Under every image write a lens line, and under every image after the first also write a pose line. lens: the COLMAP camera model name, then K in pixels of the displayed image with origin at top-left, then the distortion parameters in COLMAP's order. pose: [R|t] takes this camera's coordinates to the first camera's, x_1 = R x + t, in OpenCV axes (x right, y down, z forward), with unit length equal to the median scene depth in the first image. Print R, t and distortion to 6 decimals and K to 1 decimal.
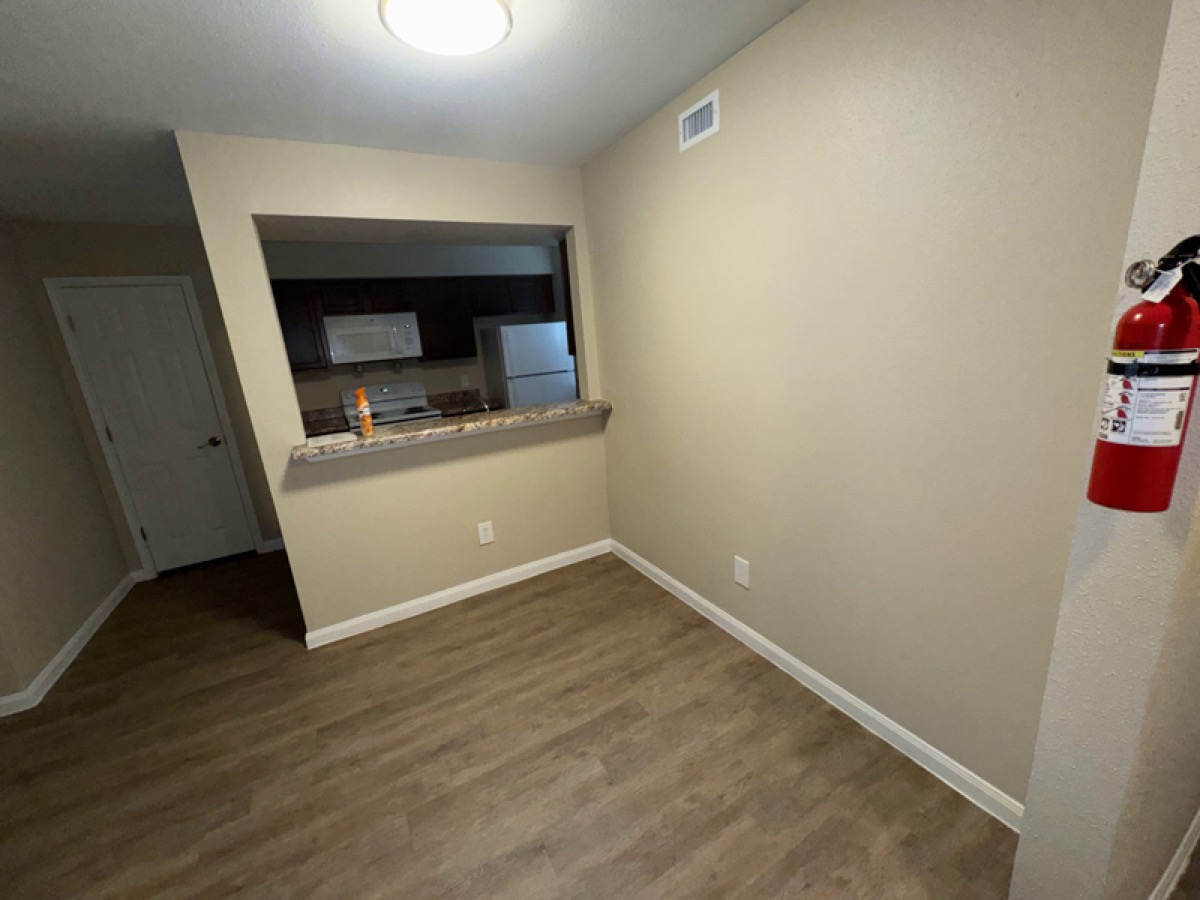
lens RADIAL K [[477.6, 0, 602.4], [0, 477.6, 451.8], [0, 0, 1]] dist [-0.001982, -0.000082]
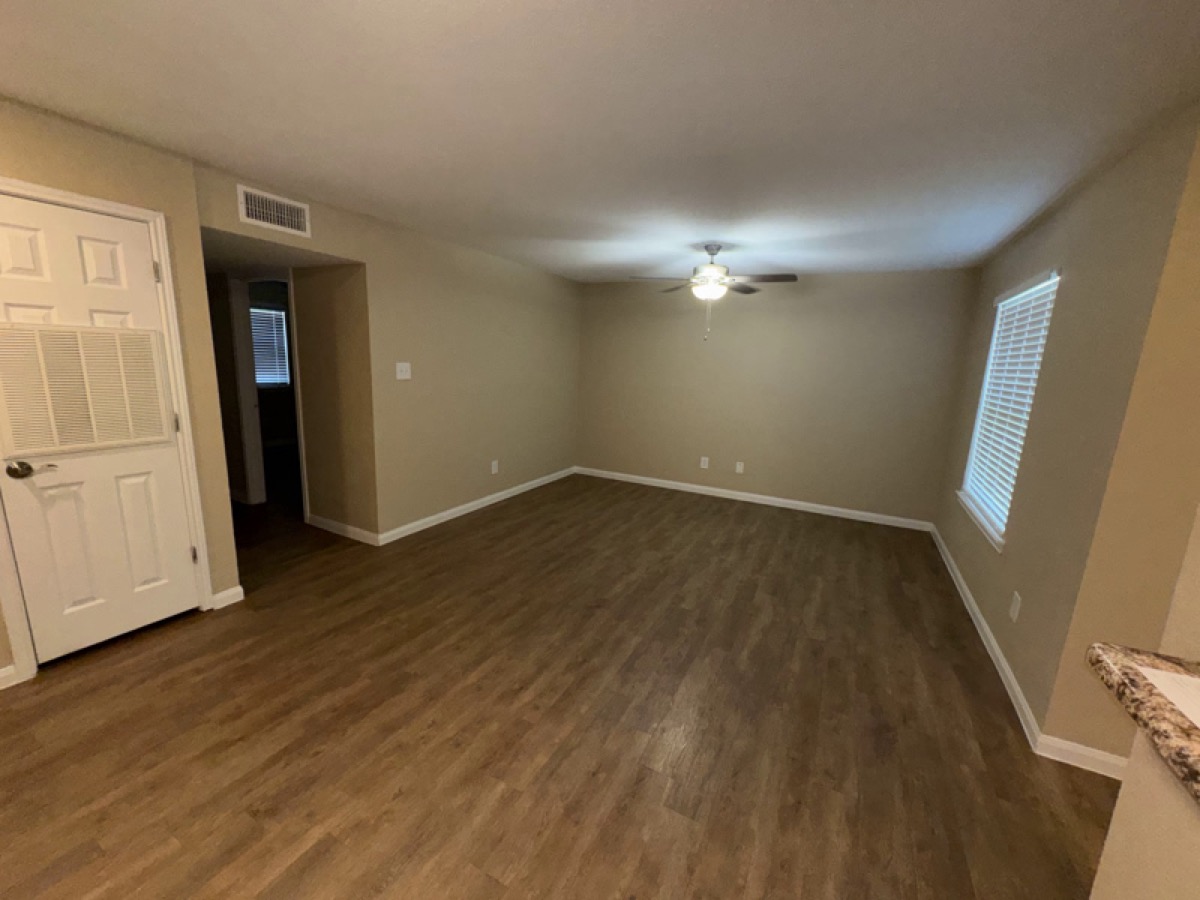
lens RADIAL K [[477.6, 0, 602.4], [0, 477.6, 451.8], [0, 0, 1]] dist [-0.001982, -0.000082]
pose [[-0.832646, 0.149459, -0.533256, -0.167840], [-0.109748, 0.899267, 0.423408, -0.284509], [0.542821, 0.411073, -0.732369, 1.144763]]
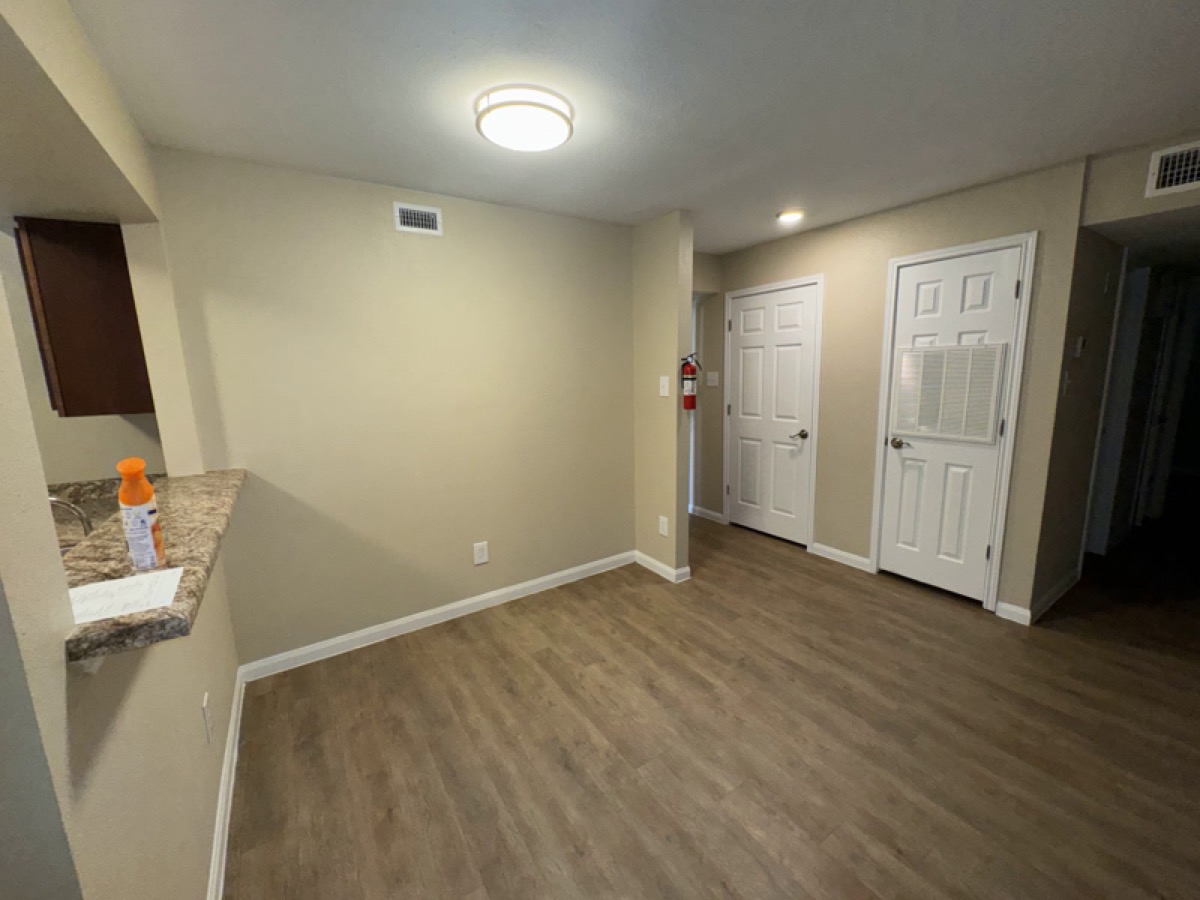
lens RADIAL K [[477.6, 0, 602.4], [0, 477.6, 451.8], [0, 0, 1]] dist [-0.001982, -0.000082]
pose [[-0.076249, -0.093455, 0.992699, -1.187778], [0.271799, 0.955946, 0.110872, -0.089544], [-0.959329, 0.278269, -0.047489, 0.747255]]
